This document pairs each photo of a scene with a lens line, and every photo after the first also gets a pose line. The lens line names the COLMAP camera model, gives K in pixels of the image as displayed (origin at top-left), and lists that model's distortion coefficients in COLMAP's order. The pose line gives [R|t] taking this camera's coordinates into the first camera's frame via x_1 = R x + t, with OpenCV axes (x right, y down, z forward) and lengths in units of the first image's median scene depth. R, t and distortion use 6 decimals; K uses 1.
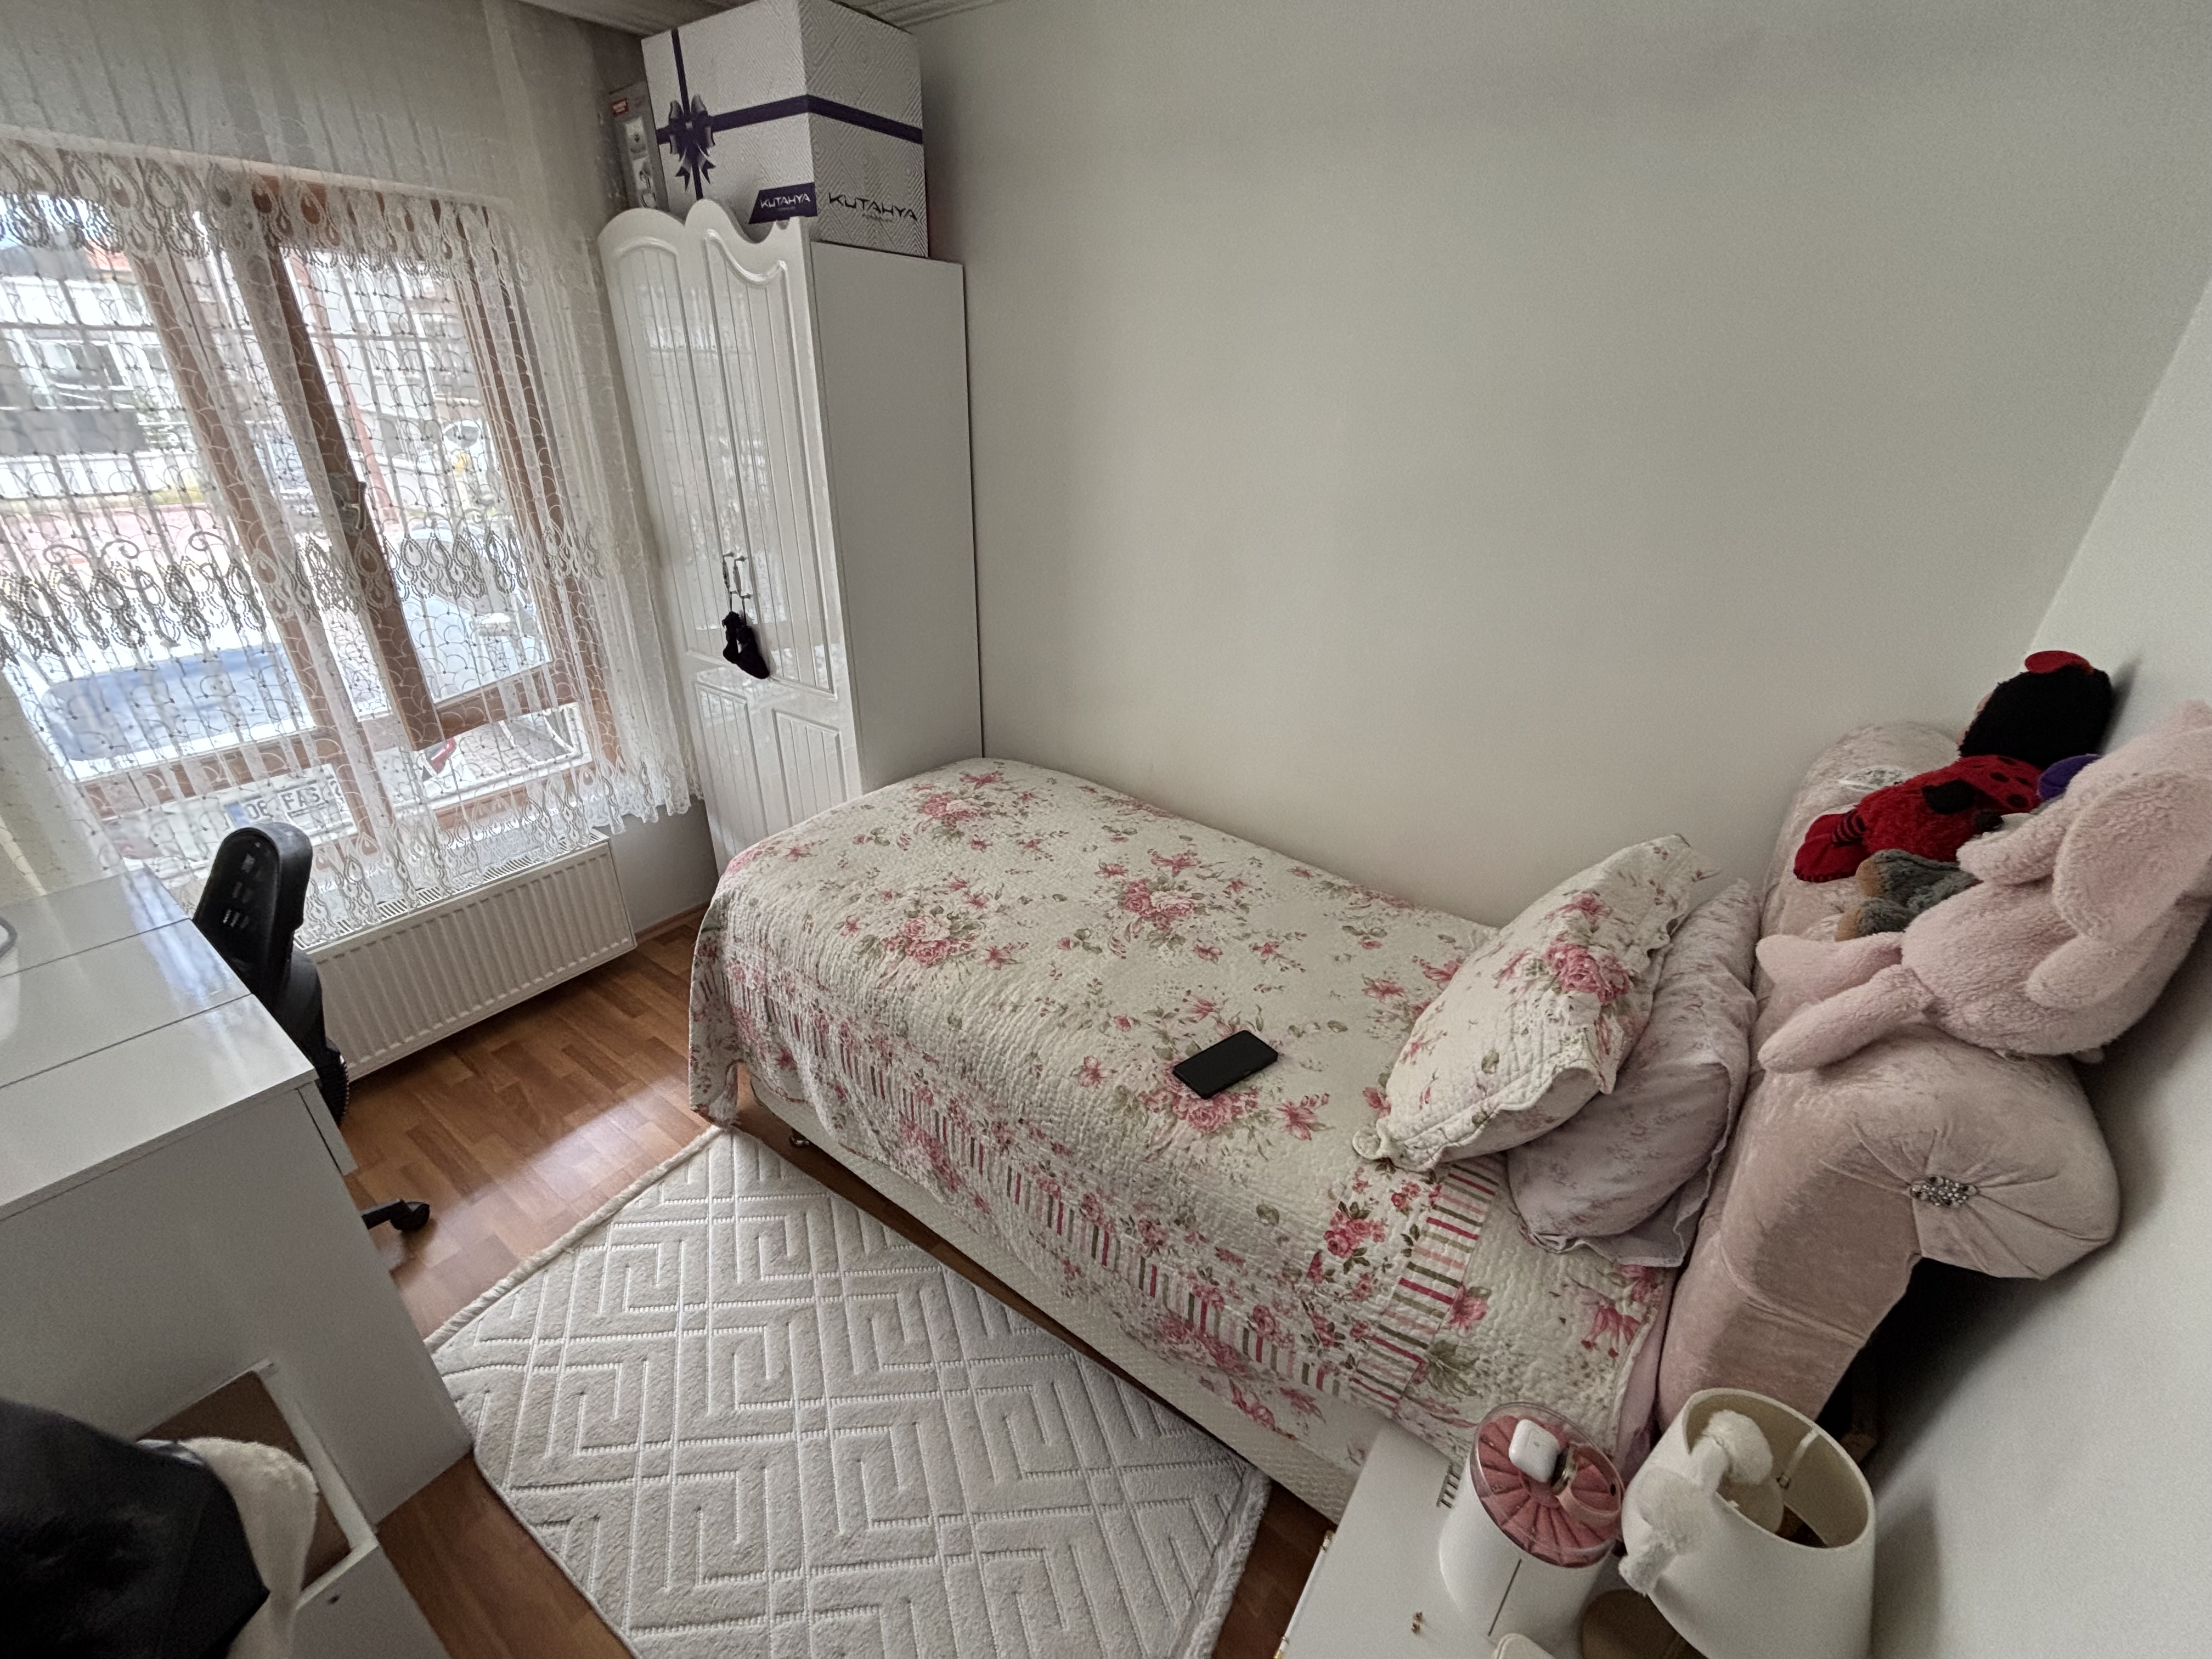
lens RADIAL K [[893.7, 0, 1097.1], [0, 893.7, 825.7], [0, 0, 1]] dist [-0.004202, 0.006716]
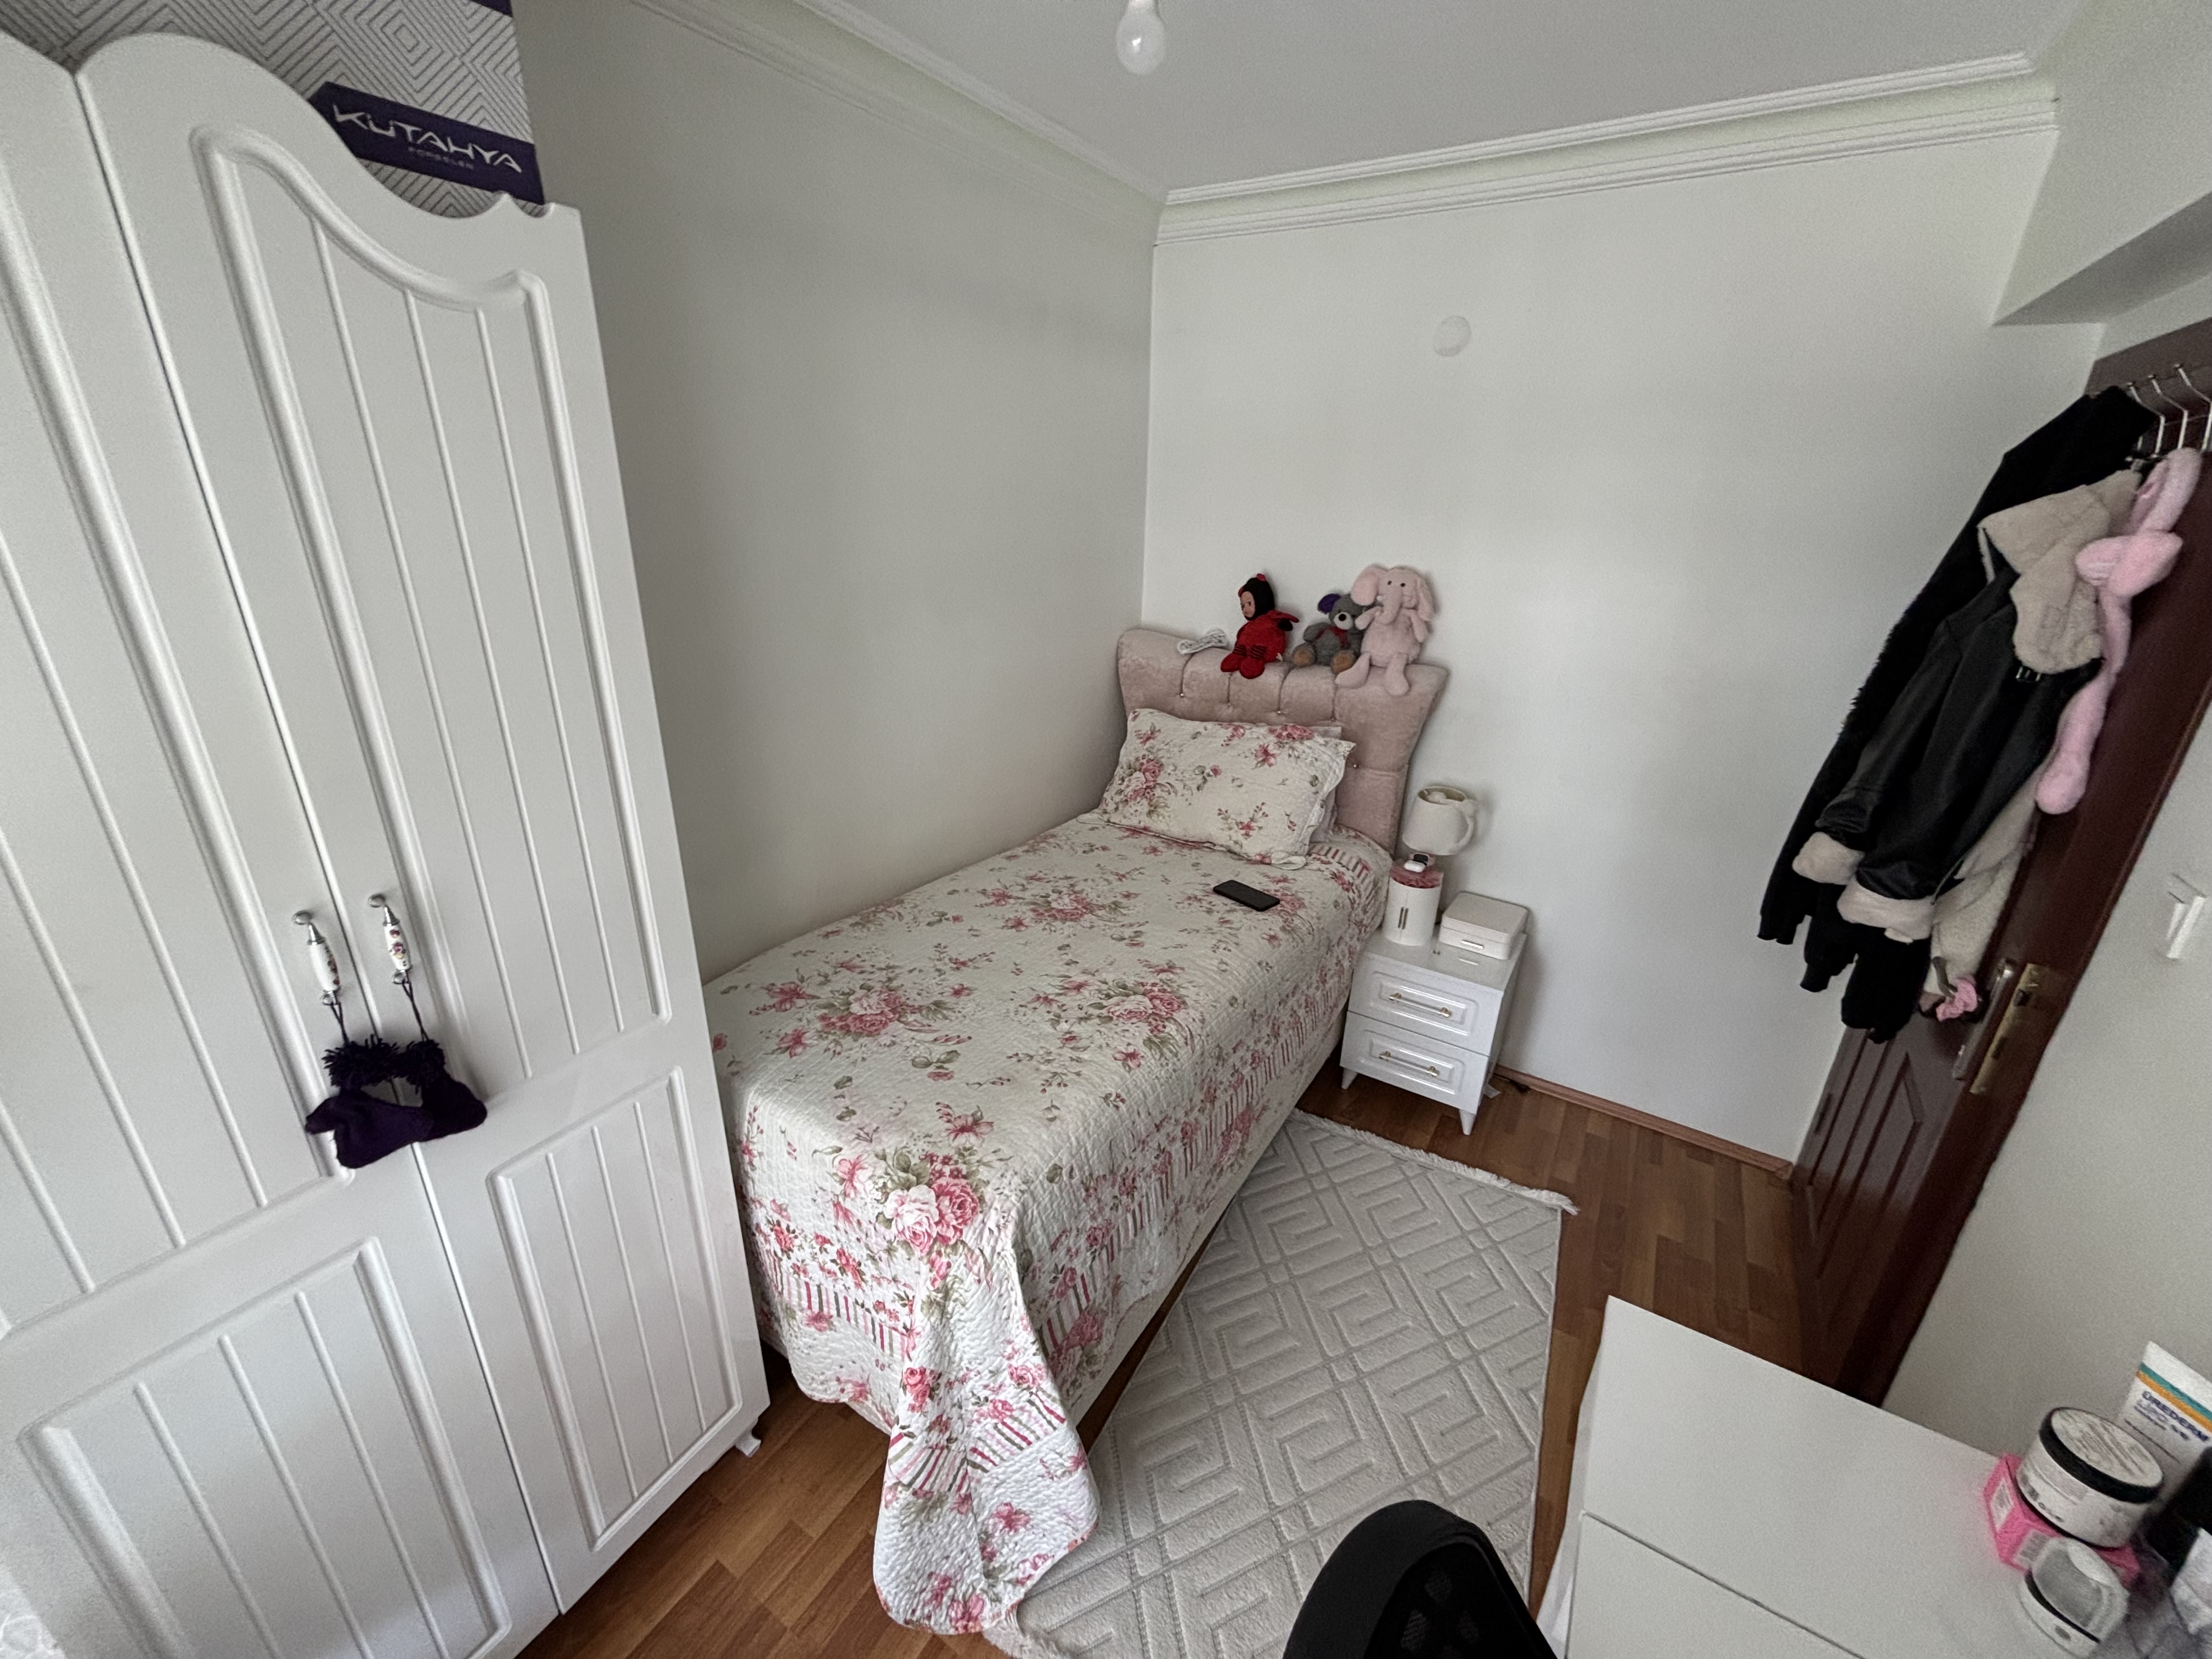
lens RADIAL K [[892.7, 0, 1096.9], [0, 892.7, 826.7], [0, 0, 1]] dist [0.003674, 0.000069]
pose [[-0.063469, -0.375003, 0.924848, -0.924949], [0.434232, 0.824018, 0.363919, -0.388163], [-0.898562, 0.424696, 0.110539, 0.738500]]
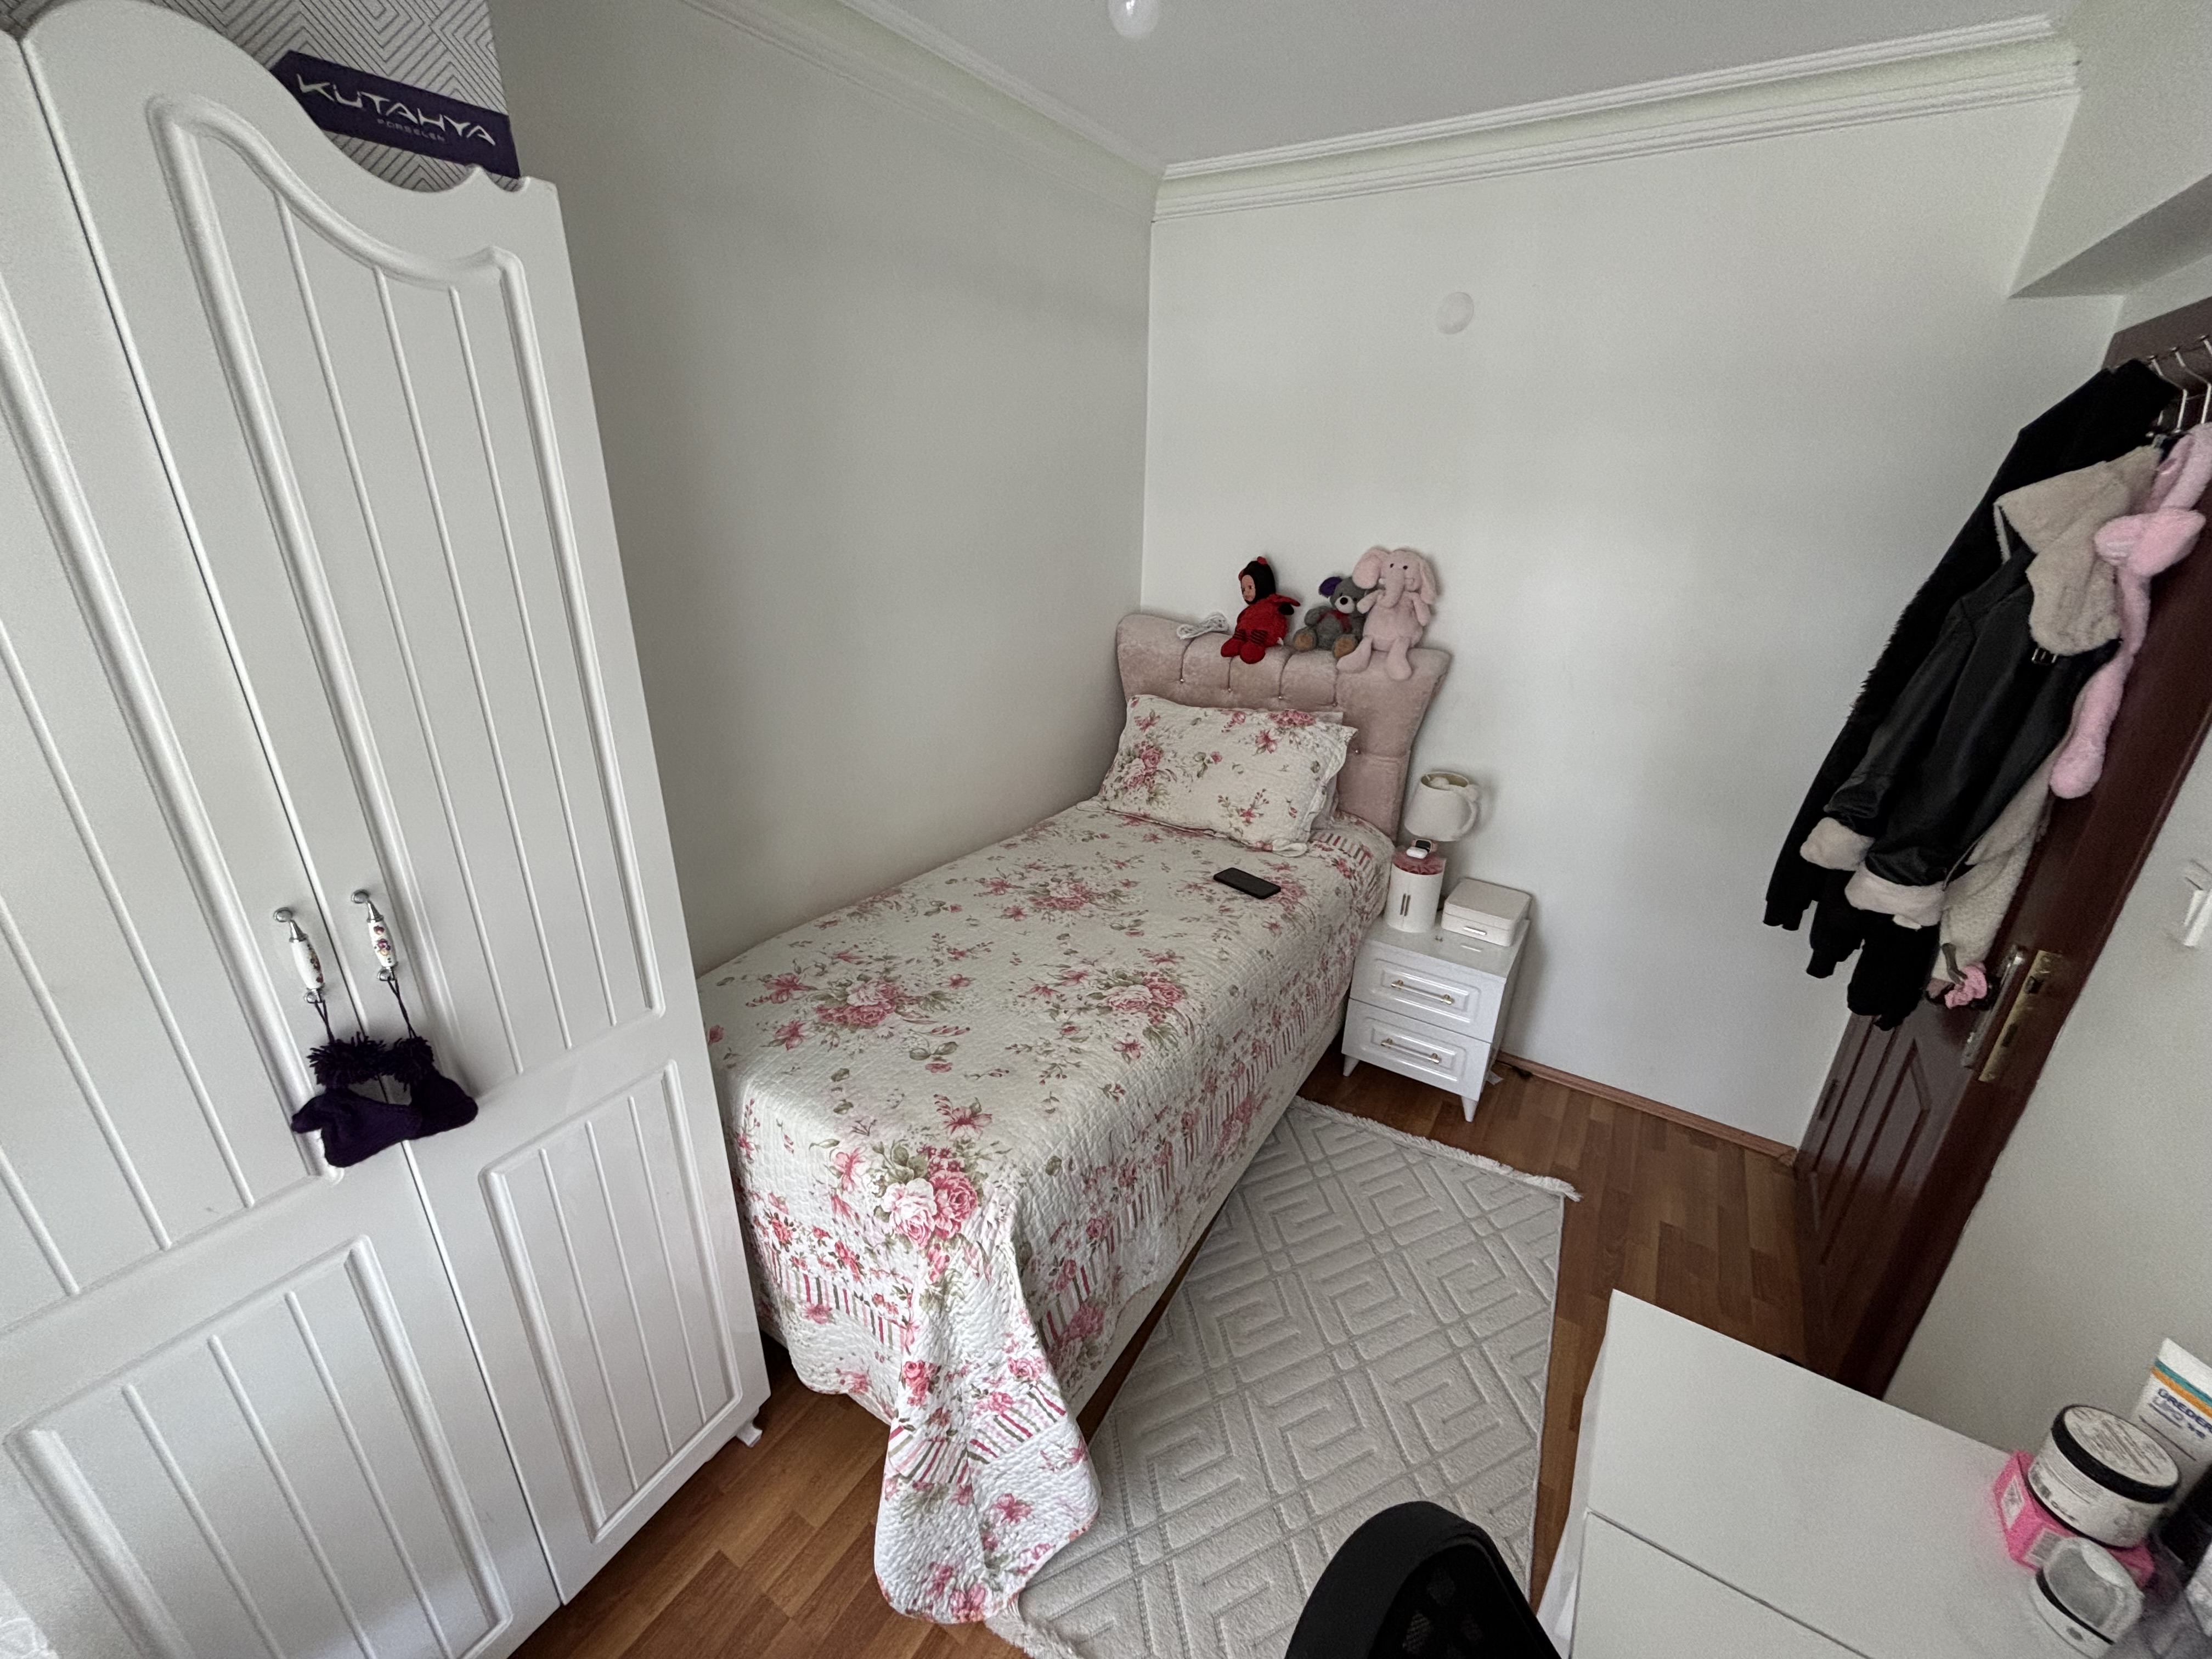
lens RADIAL K [[892.7, 0, 1096.9], [0, 892.7, 826.7], [0, 0, 1]] dist [0.003674, 0.000069]
pose [[-0.063468, -0.389970, 0.918638, -0.914303], [0.438842, 0.815818, 0.376641, -0.385709], [-0.896320, 0.427041, 0.119357, 0.735341]]
